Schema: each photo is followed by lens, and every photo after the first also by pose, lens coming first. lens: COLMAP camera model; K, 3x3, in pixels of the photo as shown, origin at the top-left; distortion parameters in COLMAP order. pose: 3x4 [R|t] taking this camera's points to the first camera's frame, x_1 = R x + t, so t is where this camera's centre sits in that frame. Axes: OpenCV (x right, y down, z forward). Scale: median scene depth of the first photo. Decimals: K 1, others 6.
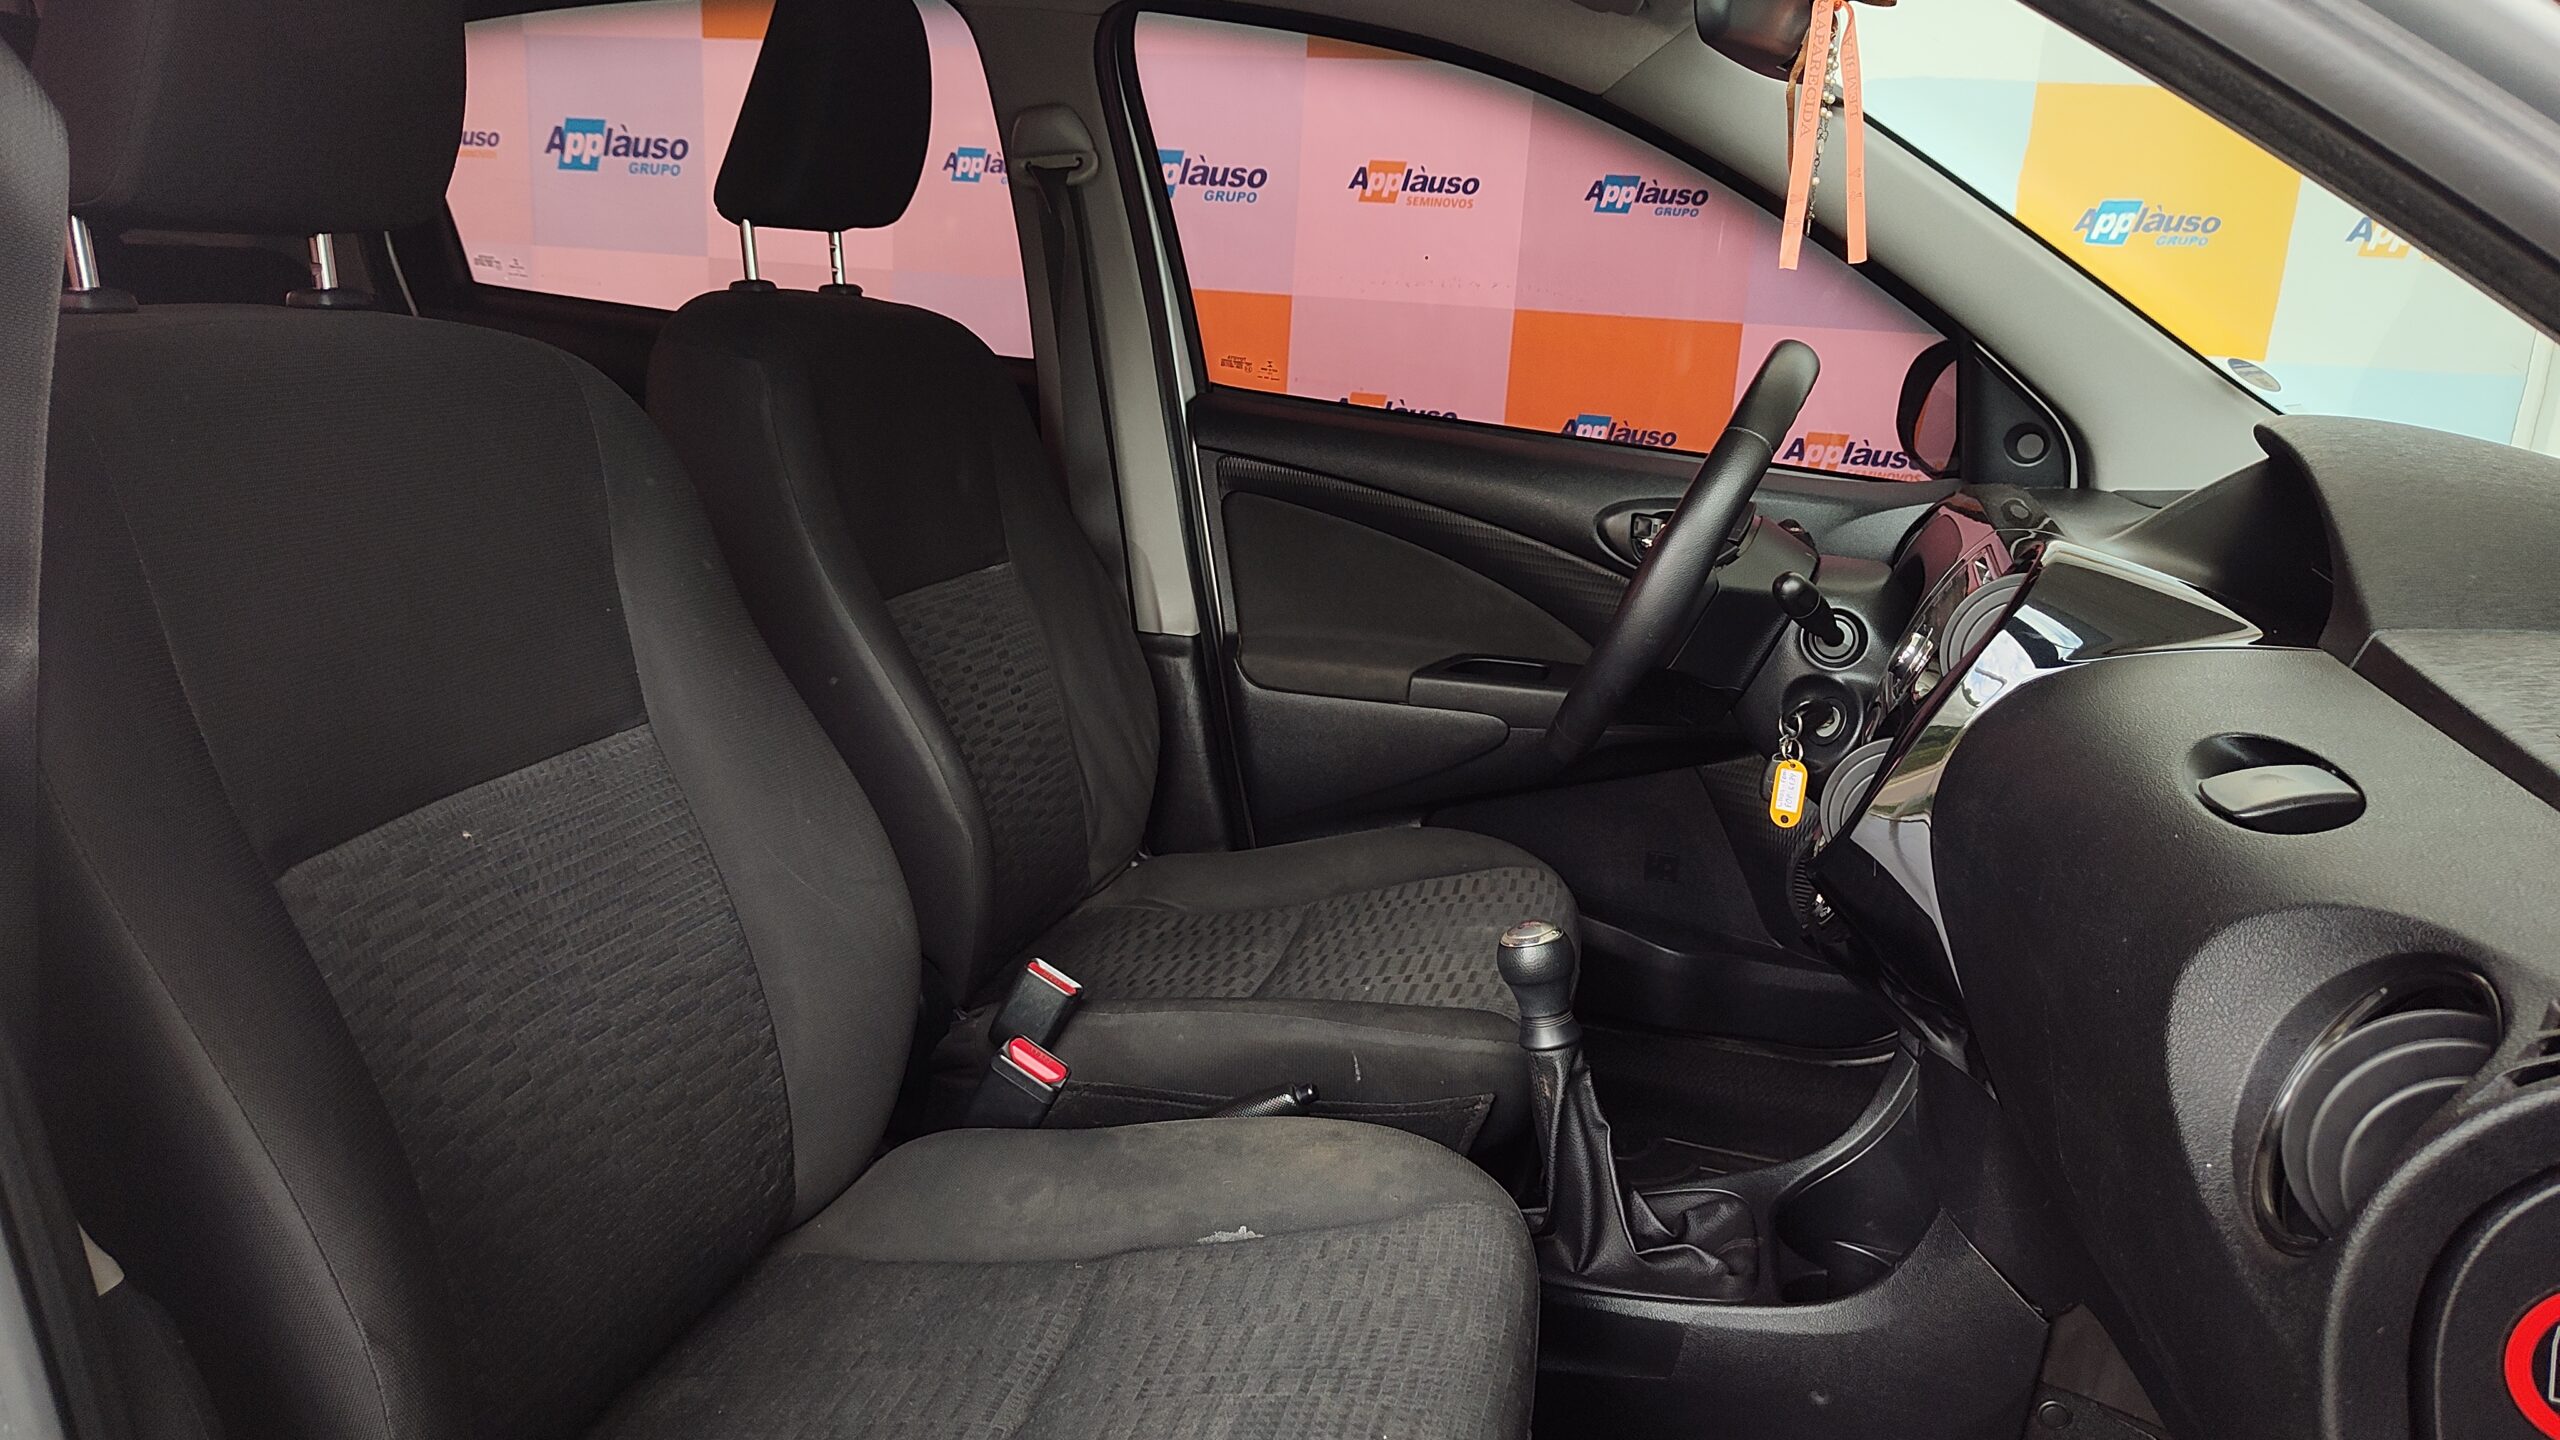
lens RADIAL K [[1774.3, 0, 1273.1], [0, 1774.3, 714.4], [0, 0, 1]] dist [0.024170, -0.038986]
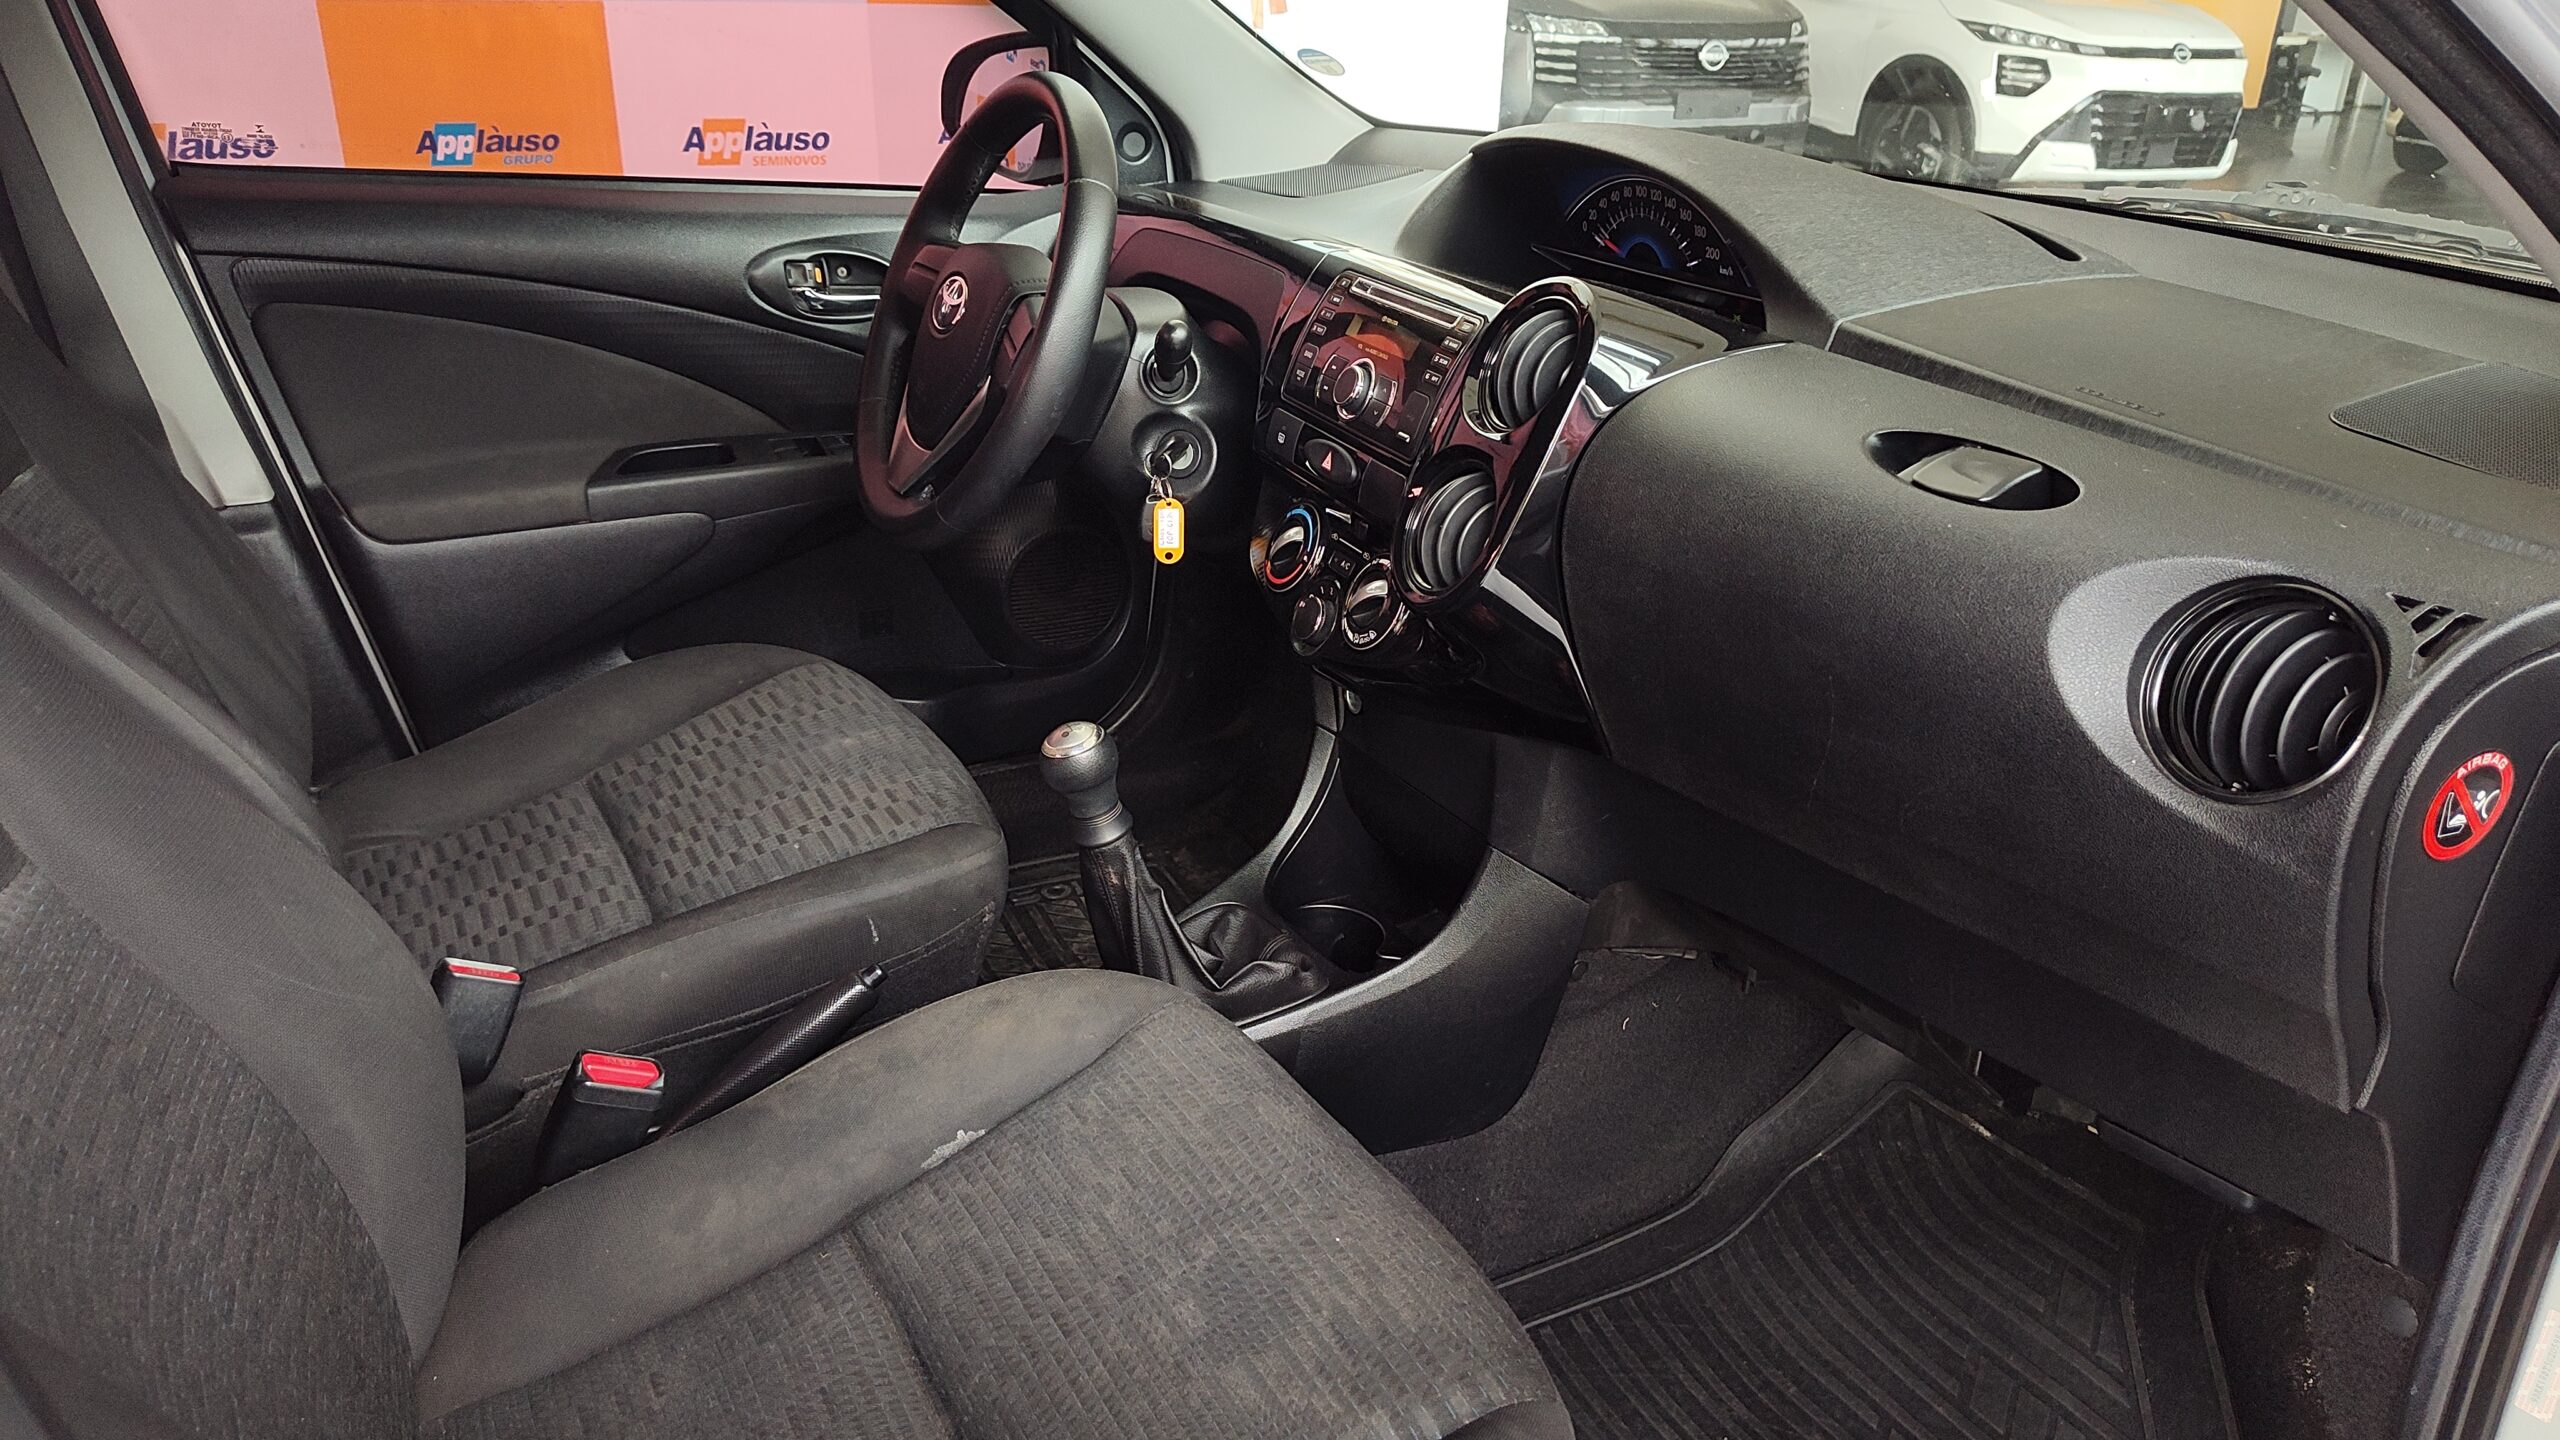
lens RADIAL K [[1774.3, 0, 1273.8], [0, 1774.3, 715.9], [0, 0, 1]] dist [0.024170, -0.038986]
pose [[0.718664, -0.308926, 0.622966, -0.263221], [0.179621, 0.947962, 0.262876, -0.087025], [-0.671758, -0.077022, 0.736756, 0.134557]]
